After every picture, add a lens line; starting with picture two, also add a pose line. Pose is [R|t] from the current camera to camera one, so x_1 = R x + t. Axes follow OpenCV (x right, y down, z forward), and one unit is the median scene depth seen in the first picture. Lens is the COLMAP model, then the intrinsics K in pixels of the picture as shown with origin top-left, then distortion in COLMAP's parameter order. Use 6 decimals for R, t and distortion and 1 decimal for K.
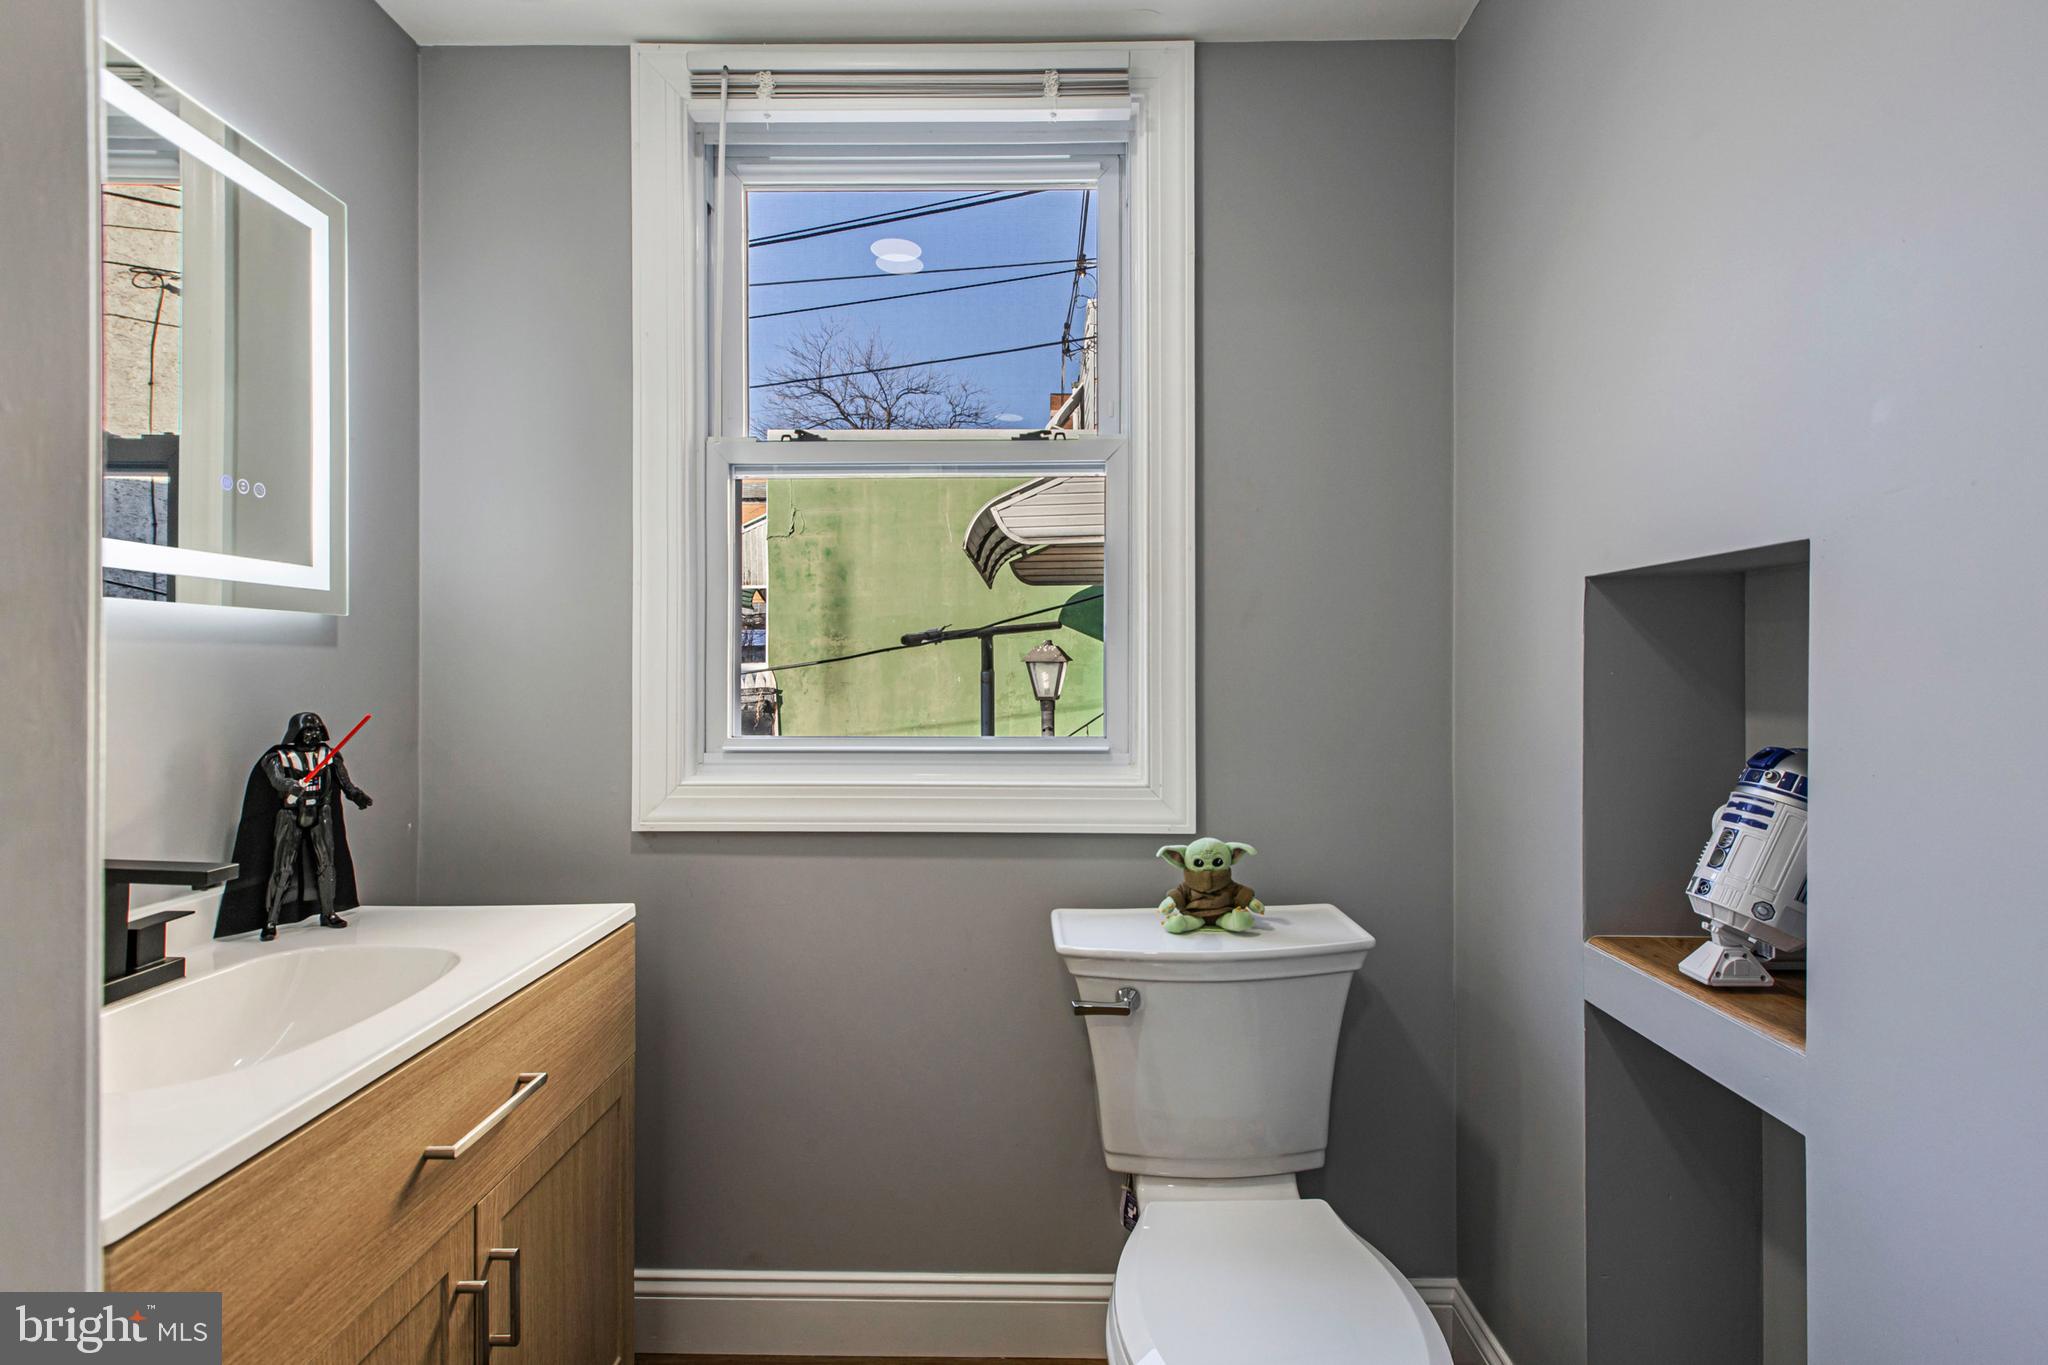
lens RADIAL K [[904.8, 0, 1023.9], [0, 904.8, 671.6], [0, 0, 1]] dist [0.001224, -0.004174]
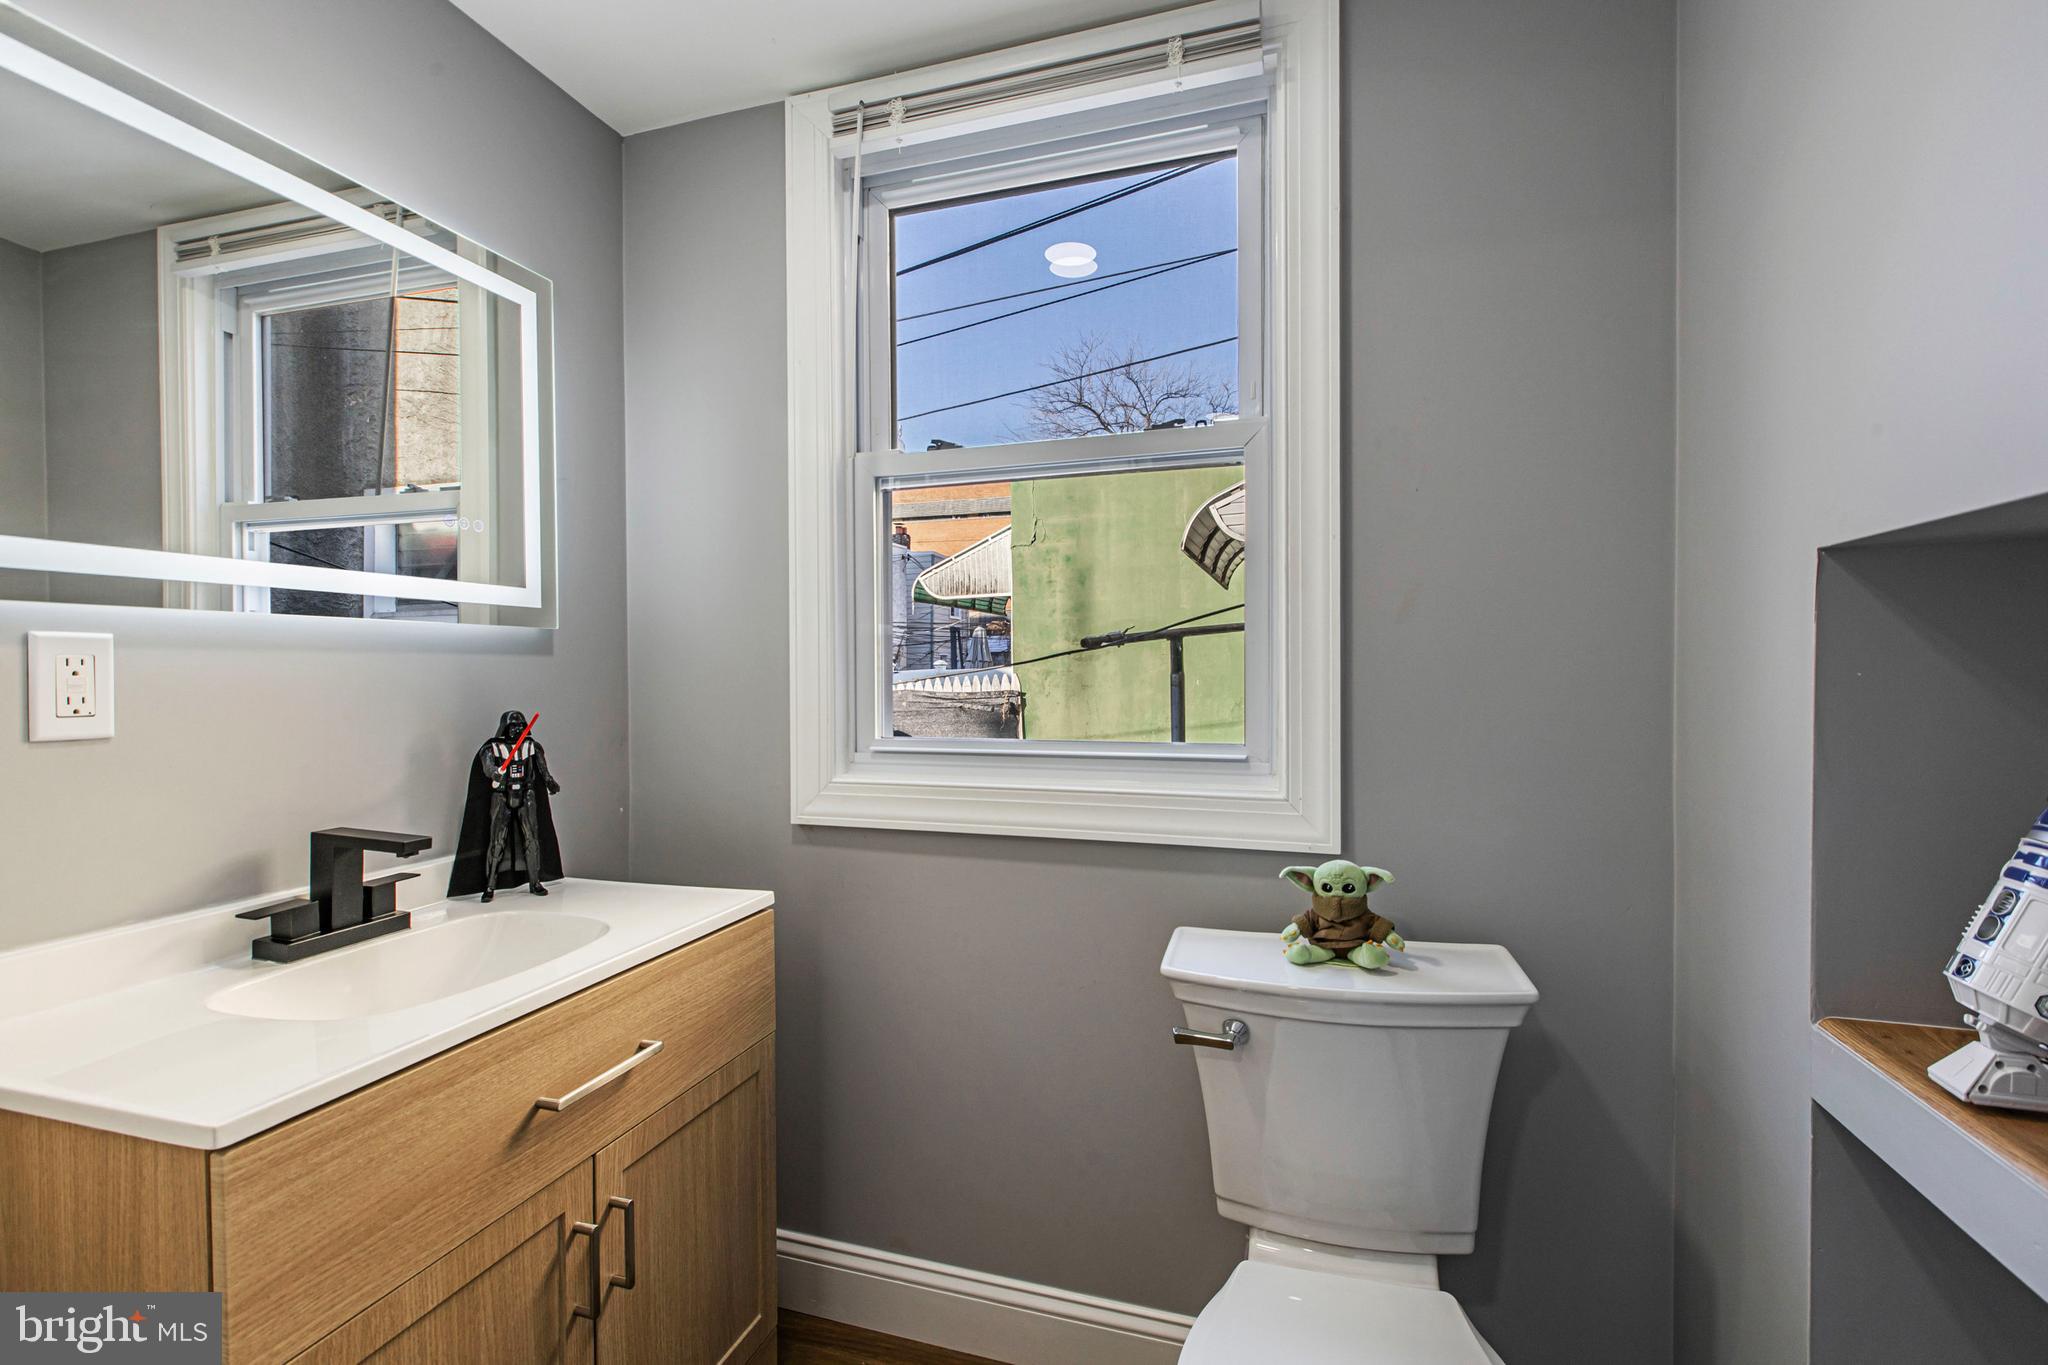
lens RADIAL K [[900.1, 0, 998.4], [0, 900.1, 671.1], [0, 0, 1]] dist [0.006754, -0.007126]
pose [[0.959118, -0.003283, -0.282988, 0.139531], [0.002123, 0.999988, -0.004407, 0.000892], [0.282999, 0.003626, 0.959113, 0.055924]]
